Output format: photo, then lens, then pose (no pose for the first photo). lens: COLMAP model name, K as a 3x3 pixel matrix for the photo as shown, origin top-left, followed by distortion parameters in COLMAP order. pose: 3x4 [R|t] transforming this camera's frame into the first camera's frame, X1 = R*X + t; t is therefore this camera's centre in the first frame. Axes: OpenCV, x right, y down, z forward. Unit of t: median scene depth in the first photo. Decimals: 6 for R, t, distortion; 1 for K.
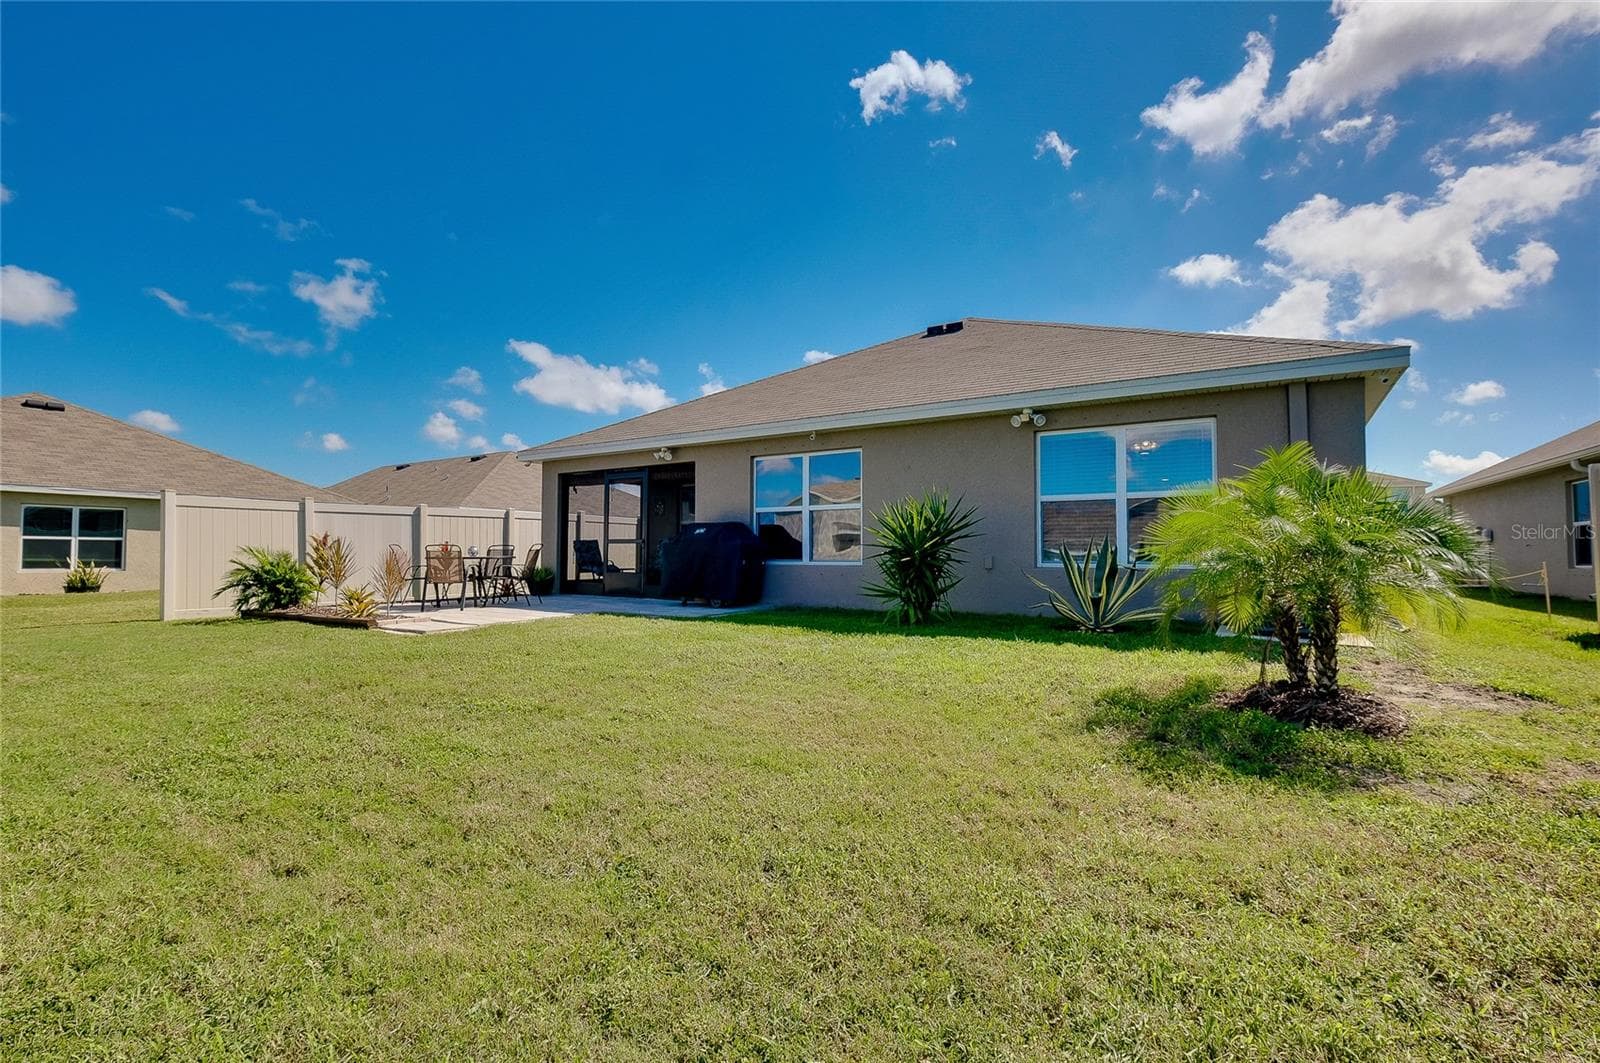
lens RADIAL K [[722.6, 0, 806.1], [0, 722.6, 525.7], [0, 0, 1]] dist [-0.003239, -0.000010]
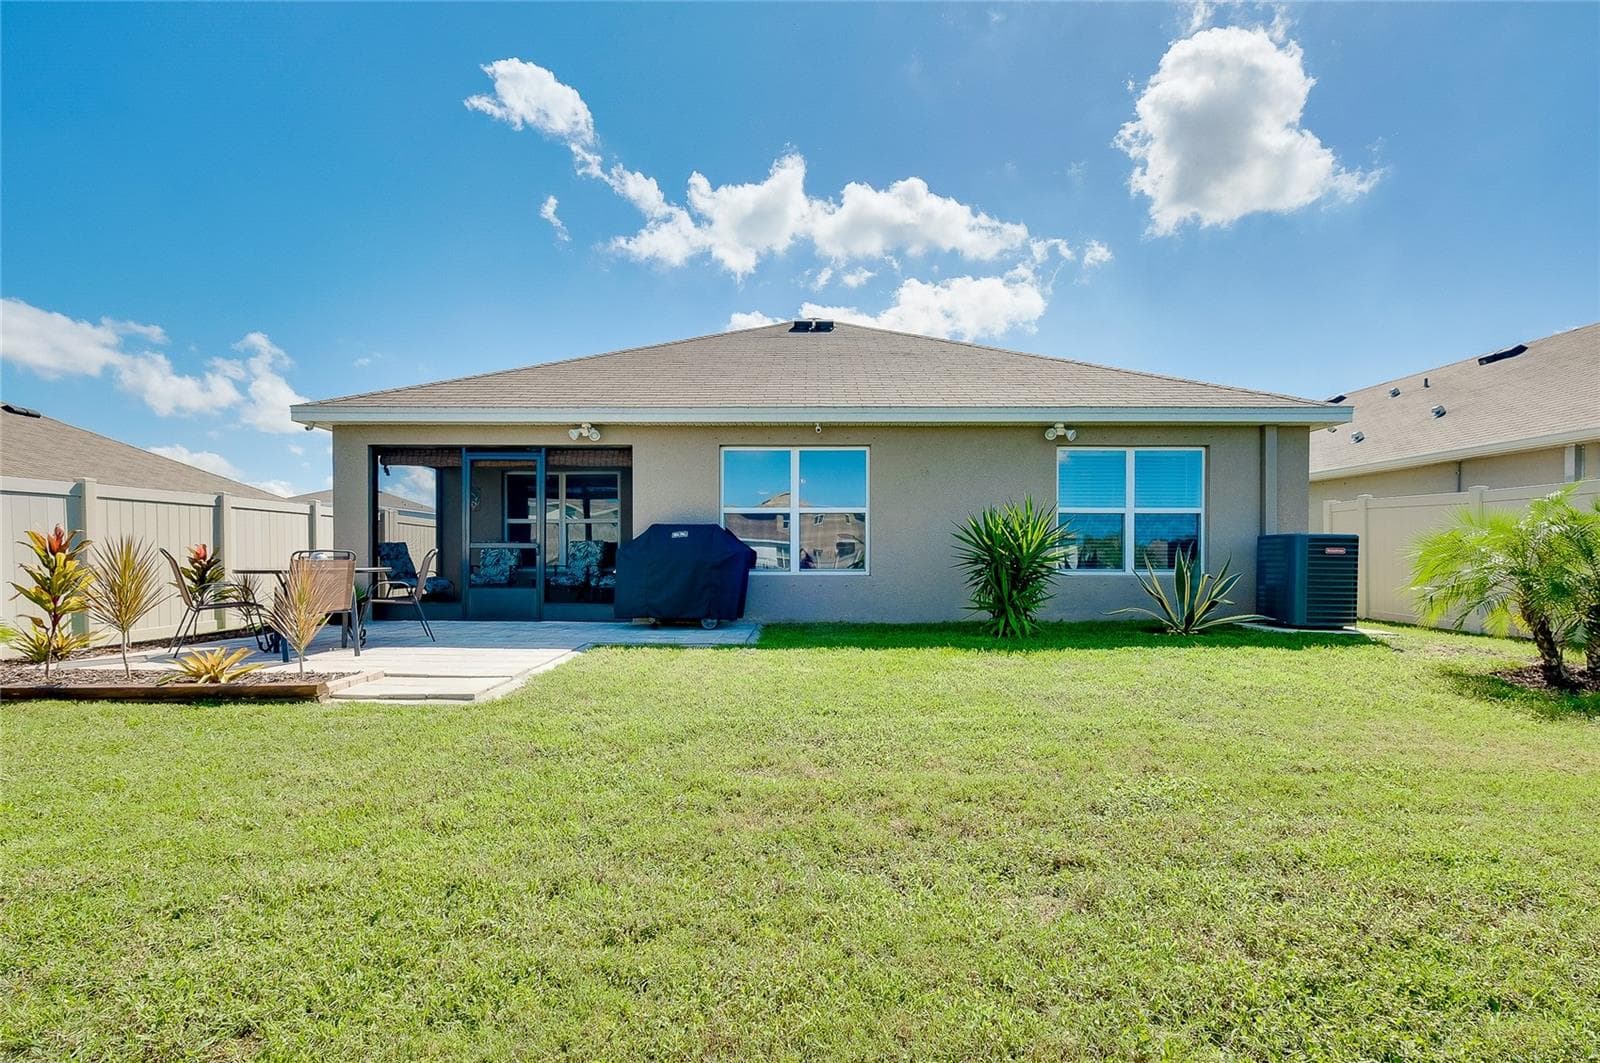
lens RADIAL K [[722.6, 0, 806.1], [0, 722.6, 525.7], [0, 0, 1]] dist [-0.003239, -0.000010]
pose [[0.847370, 0.023486, 0.530483, -0.451136], [-0.021271, 0.999721, -0.010284, 0.003559], [-0.530577, -0.002569, 0.847633, 0.252459]]
